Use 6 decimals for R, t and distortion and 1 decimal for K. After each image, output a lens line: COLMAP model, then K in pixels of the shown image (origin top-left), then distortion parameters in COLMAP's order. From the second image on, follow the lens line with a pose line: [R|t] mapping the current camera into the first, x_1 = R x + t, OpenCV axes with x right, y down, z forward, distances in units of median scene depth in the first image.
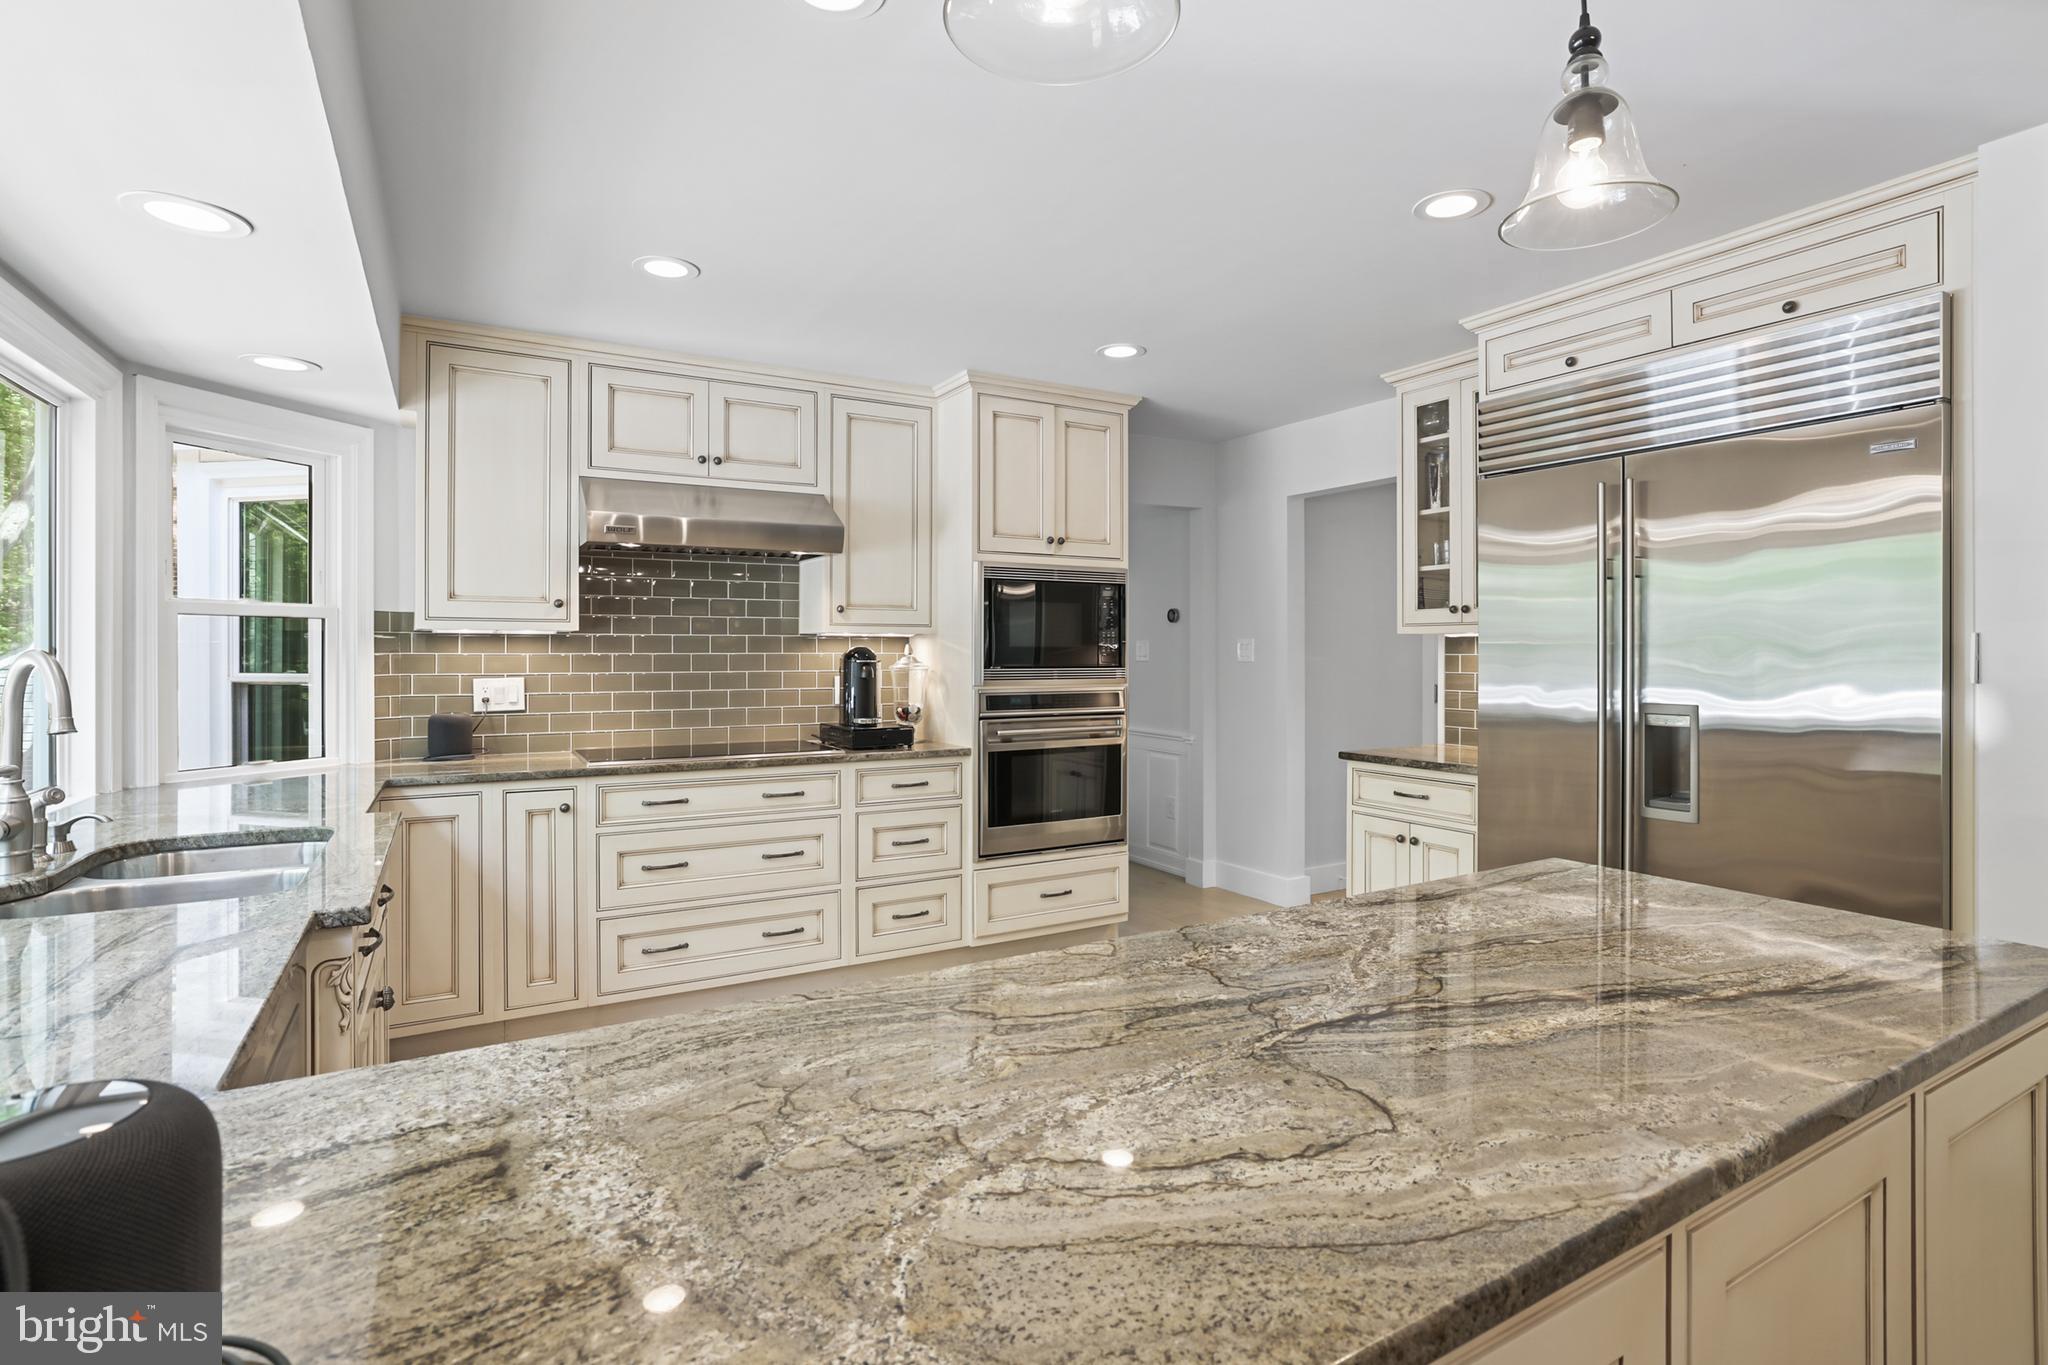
lens RADIAL K [[986.7, 0, 1009.6], [0, 986.7, 649.1], [0, 0, 1]] dist [-0.011716, 0.002190]
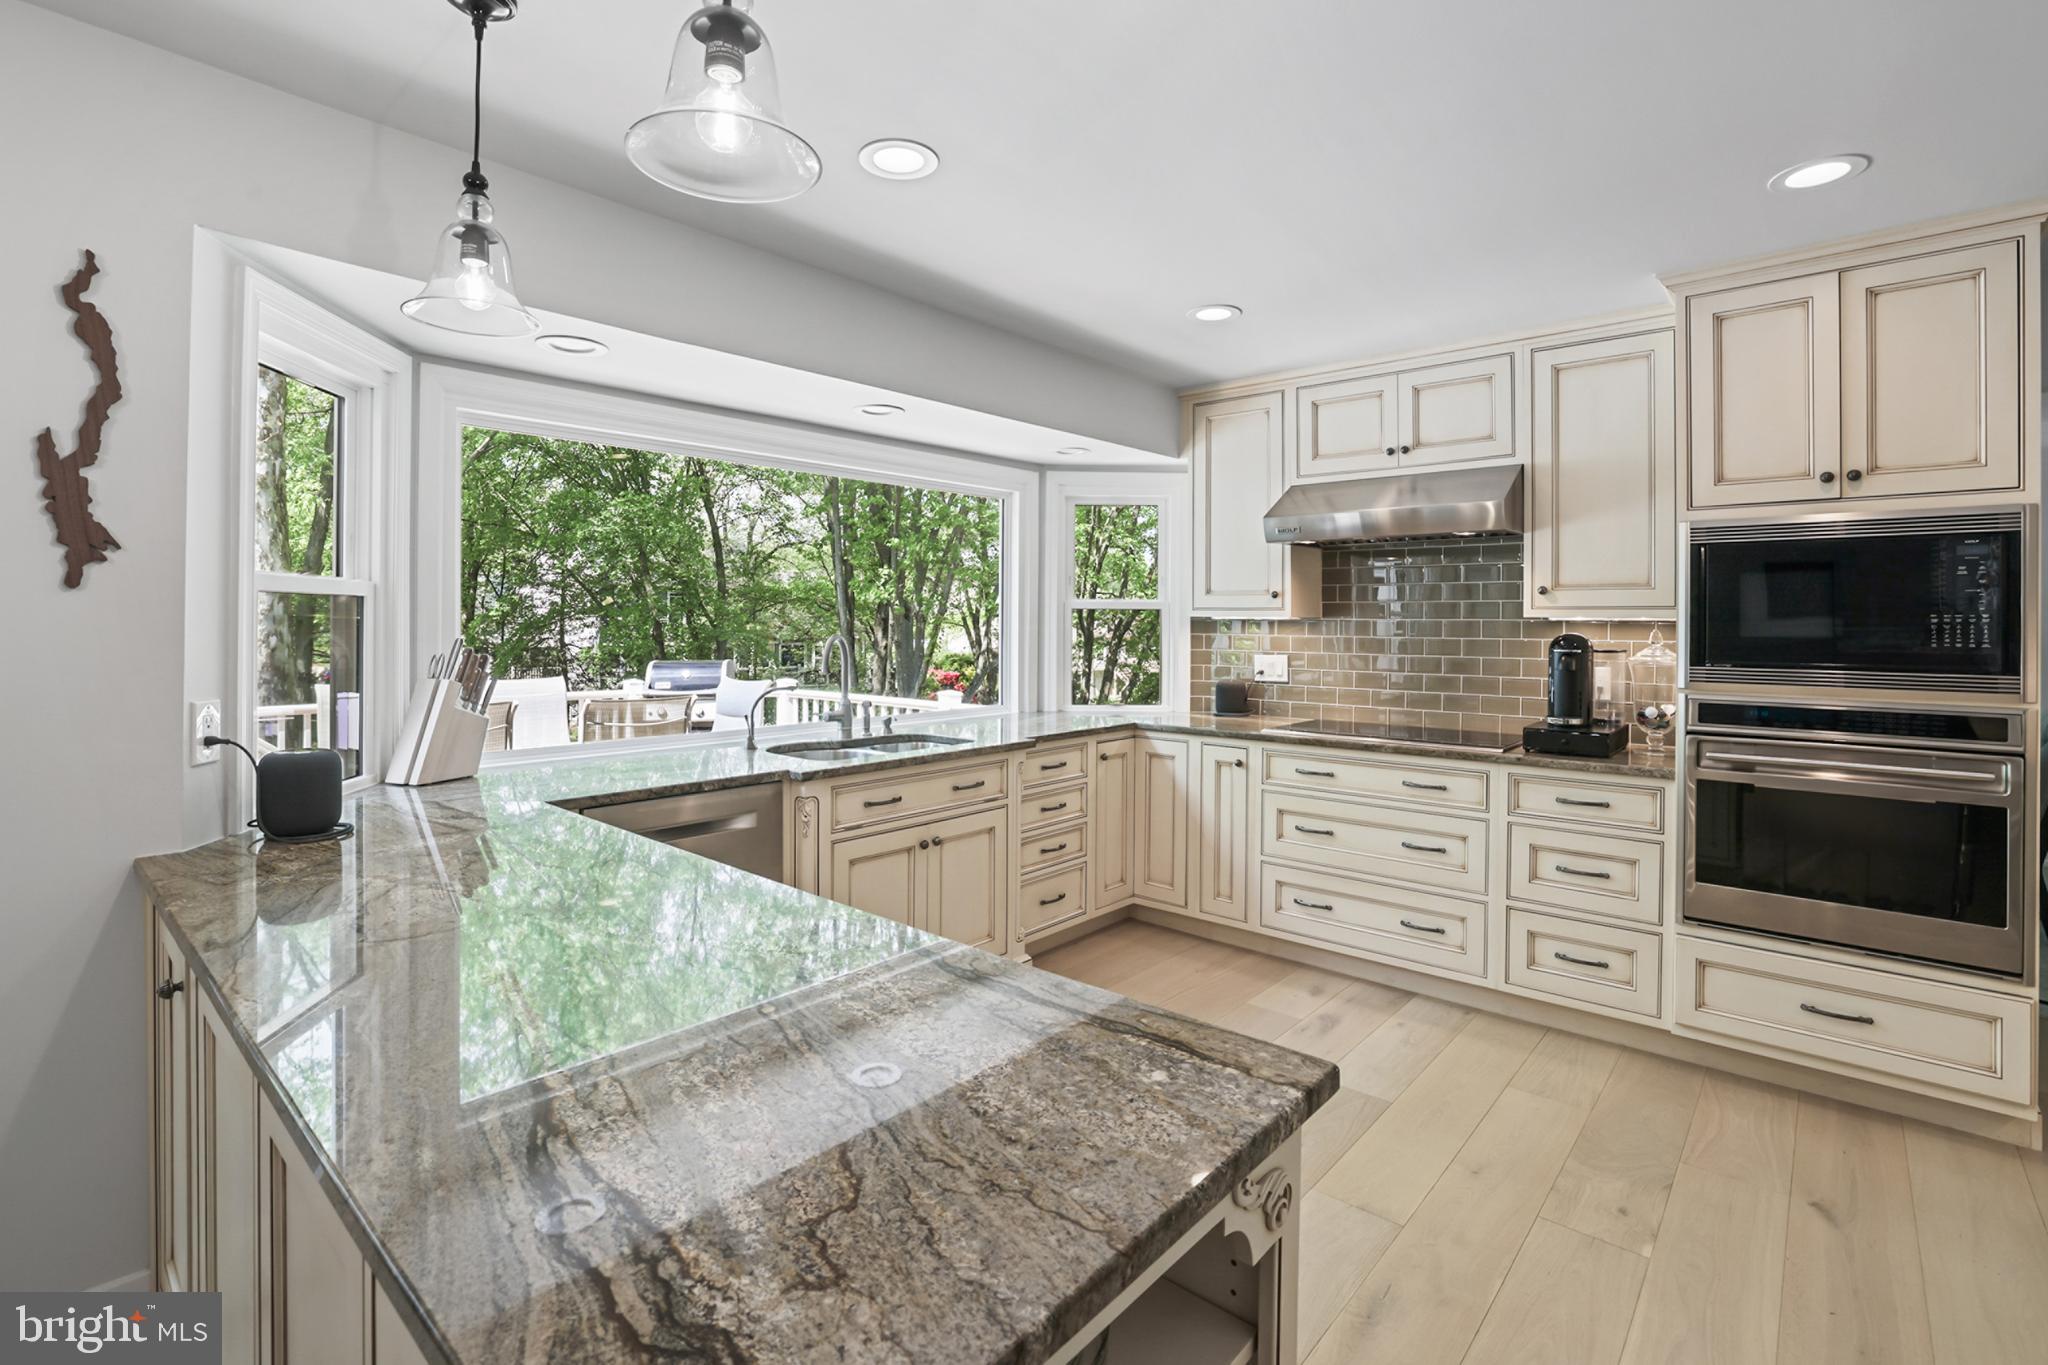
lens RADIAL K [[915.8, 0, 1061.1], [0, 915.8, 618.3], [0, 0, 1]] dist [-0.033070, 0.011793]
pose [[0.365016, -0.001593, -0.931000, 0.433841], [-0.004177, 0.999986, -0.003349, -0.011536], [0.930992, 0.005112, 0.365004, 0.311291]]
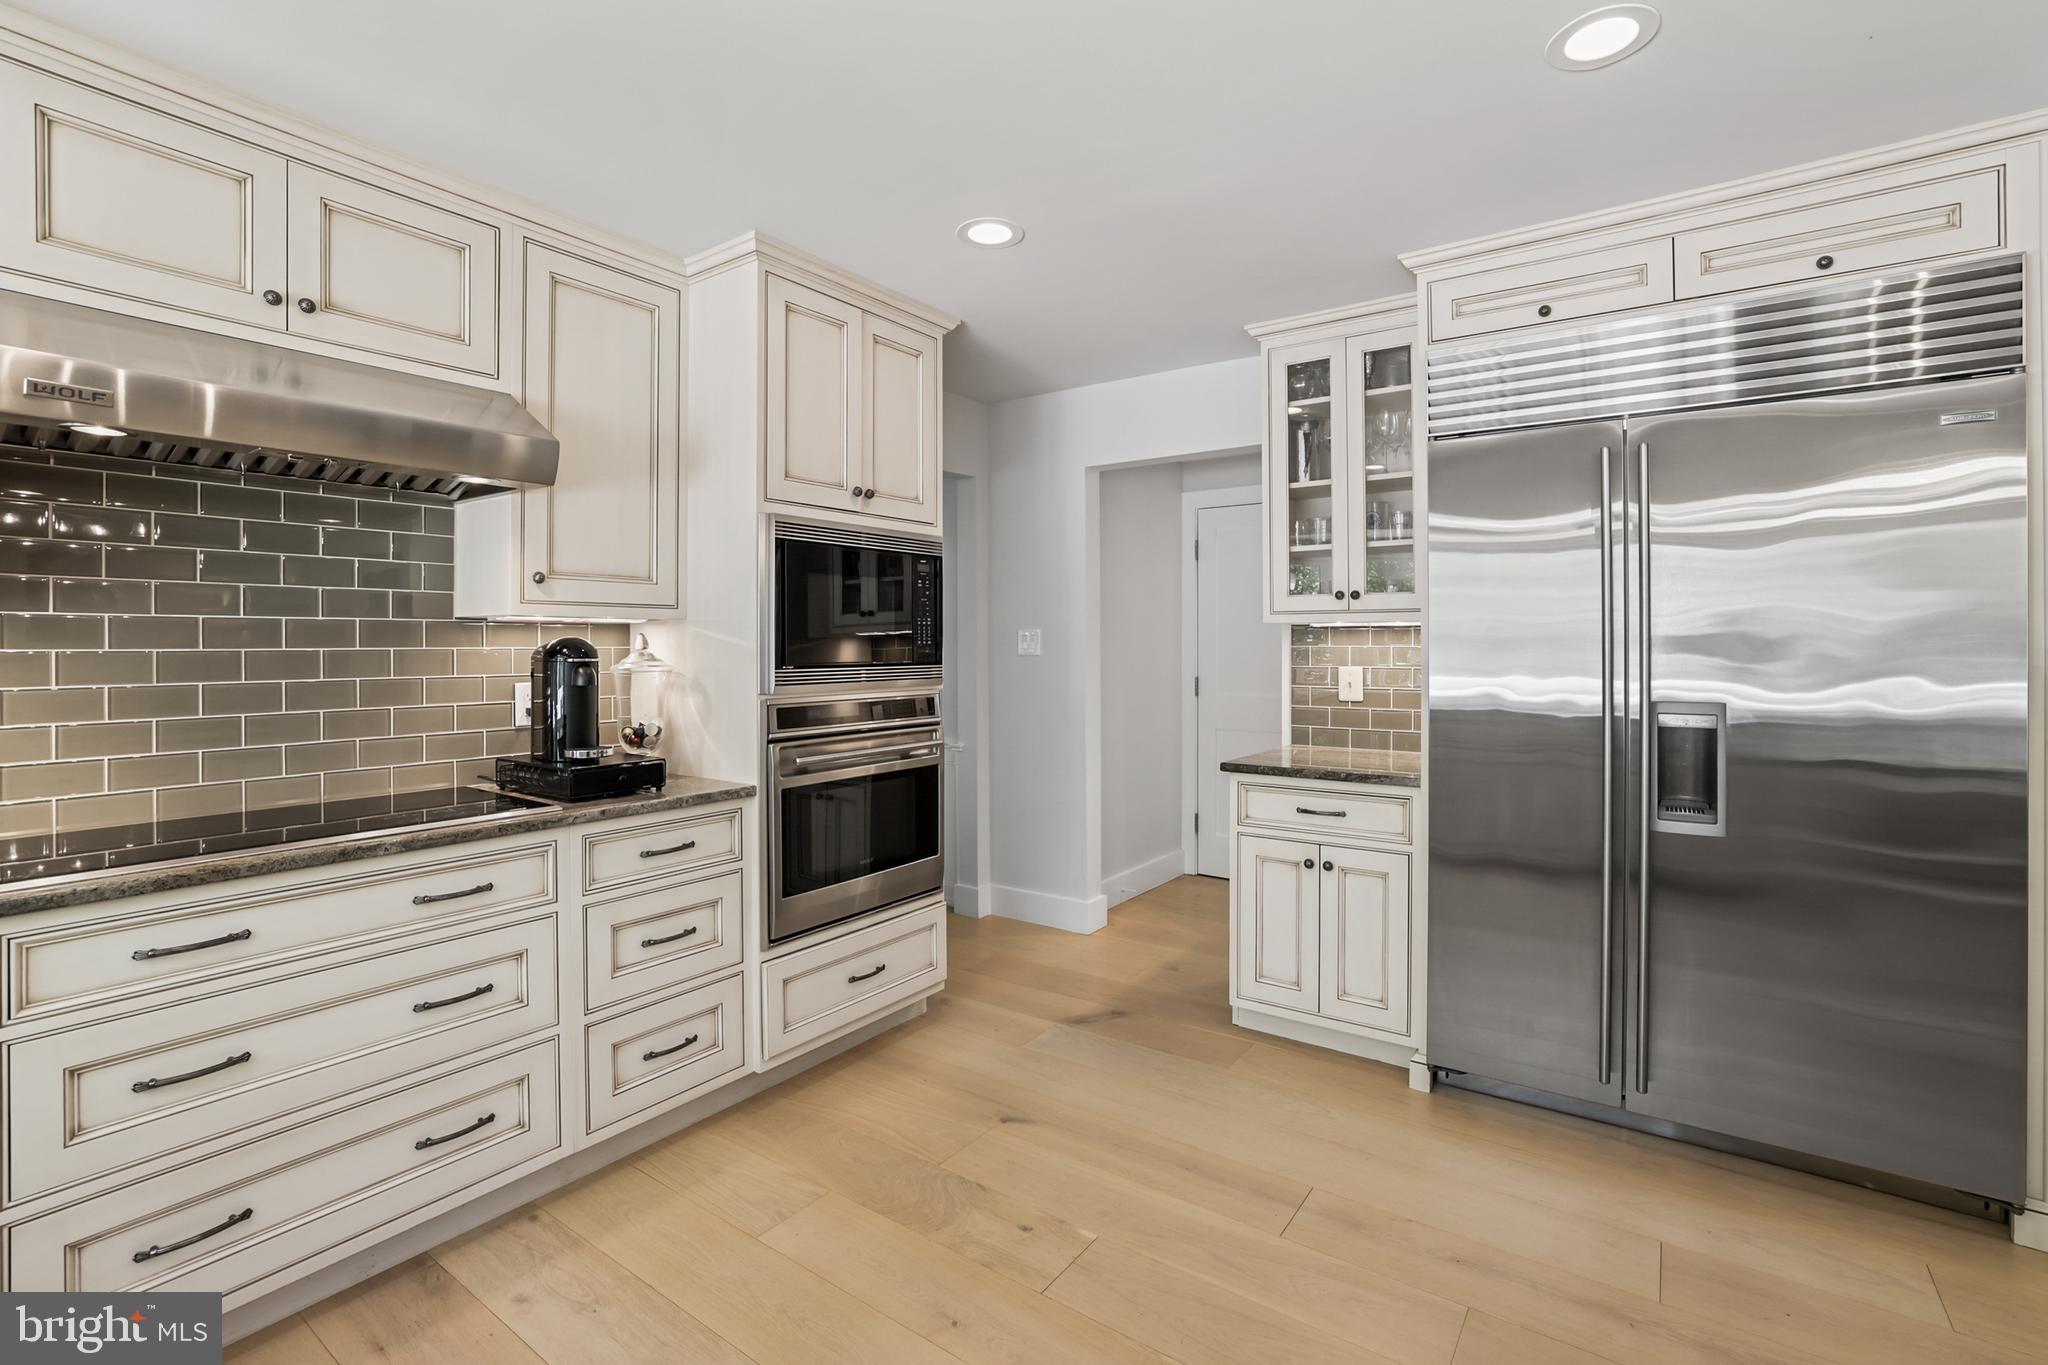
lens RADIAL K [[915.8, 0, 1032.2], [0, 915.8, 642.6], [0, 0, 1]] dist [-0.033070, 0.011793]
pose [[0.904105, -0.001792, 0.427306, -0.136607], [0.001158, 0.999998, 0.001743, 0.000201], [-0.427308, -0.001081, 0.904105, 0.346131]]
